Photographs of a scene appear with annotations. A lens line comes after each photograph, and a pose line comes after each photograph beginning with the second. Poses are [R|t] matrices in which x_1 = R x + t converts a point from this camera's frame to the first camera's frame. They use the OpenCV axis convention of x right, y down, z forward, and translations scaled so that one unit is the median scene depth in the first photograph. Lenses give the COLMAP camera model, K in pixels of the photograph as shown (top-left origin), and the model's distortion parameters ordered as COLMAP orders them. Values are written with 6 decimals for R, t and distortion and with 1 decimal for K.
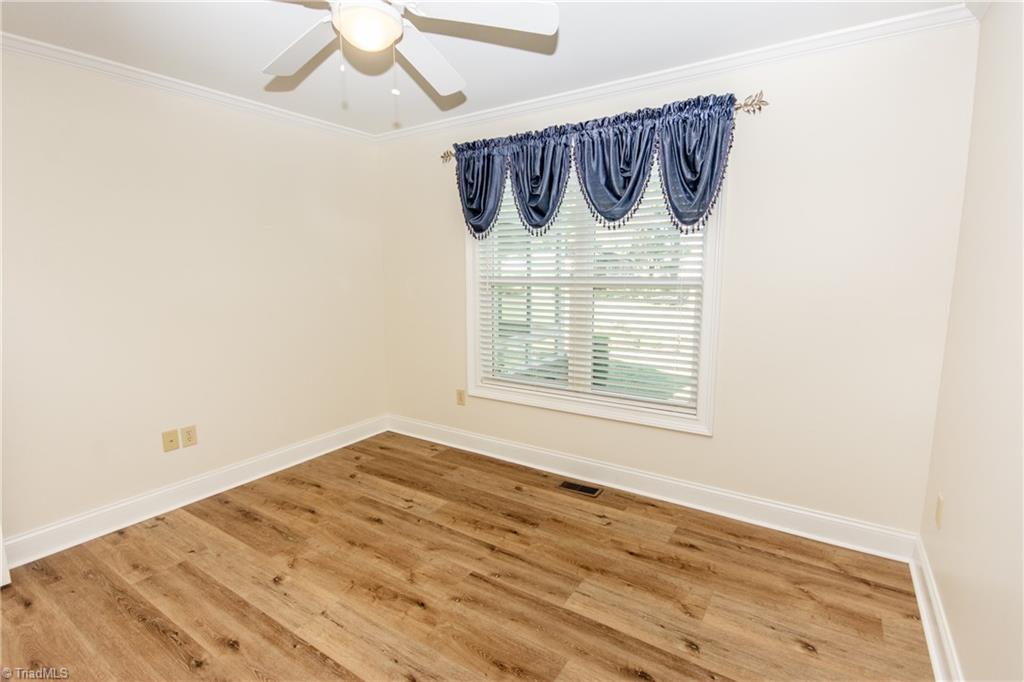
lens RADIAL K [[499.9, 0, 529.1], [0, 499.9, 344.4], [0, 0, 1]] dist [0.007546, 0.000304]
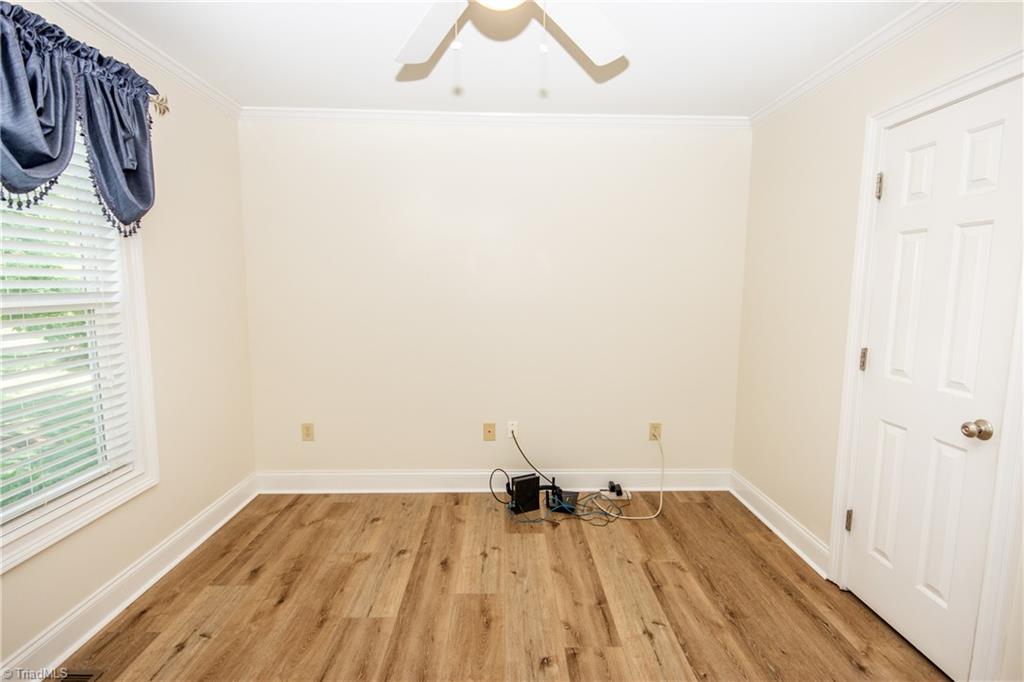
lens RADIAL K [[478.7, 0, 516.3], [0, 478.7, 341.3], [0, 0, 1]] dist [0.003418, 0.000048]
pose [[-0.560234, -0.097245, 0.822607, -0.658651], [0.111918, 0.975092, 0.191493, -0.144280], [-0.820739, 0.199345, -0.535396, 0.978115]]
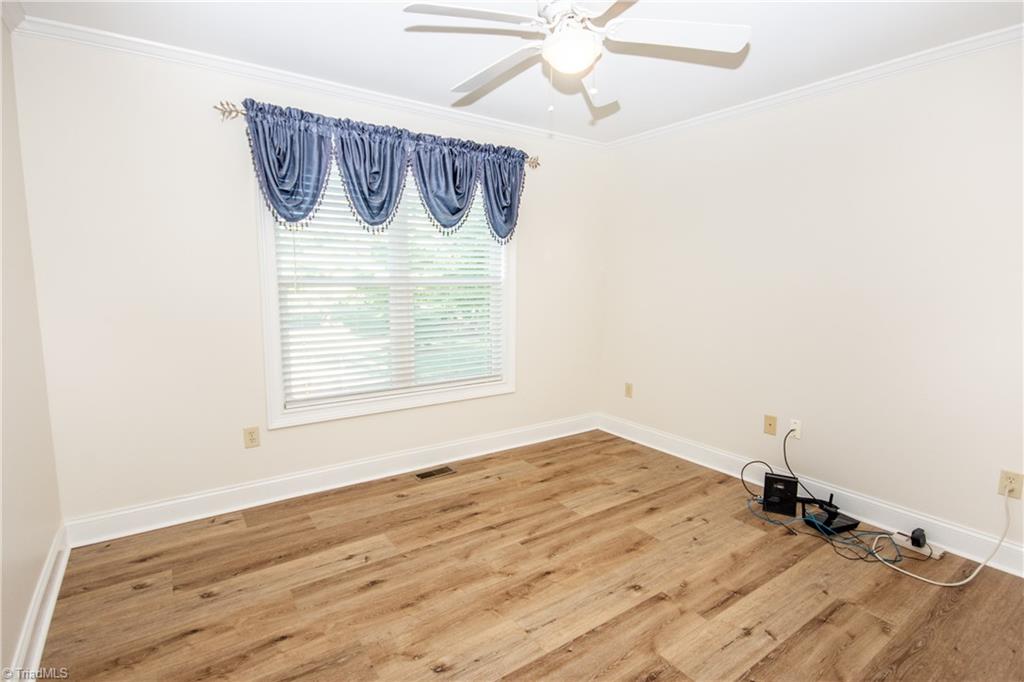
lens RADIAL K [[498.2, 0, 534.3], [0, 498.2, 339.4], [0, 0, 1]] dist [0.000258, 0.000158]
pose [[0.354806, -0.113465, 0.928029, -0.961893], [0.126099, 0.989346, 0.072752, -0.057751], [-0.926397, 0.091211, 0.365334, 0.474361]]
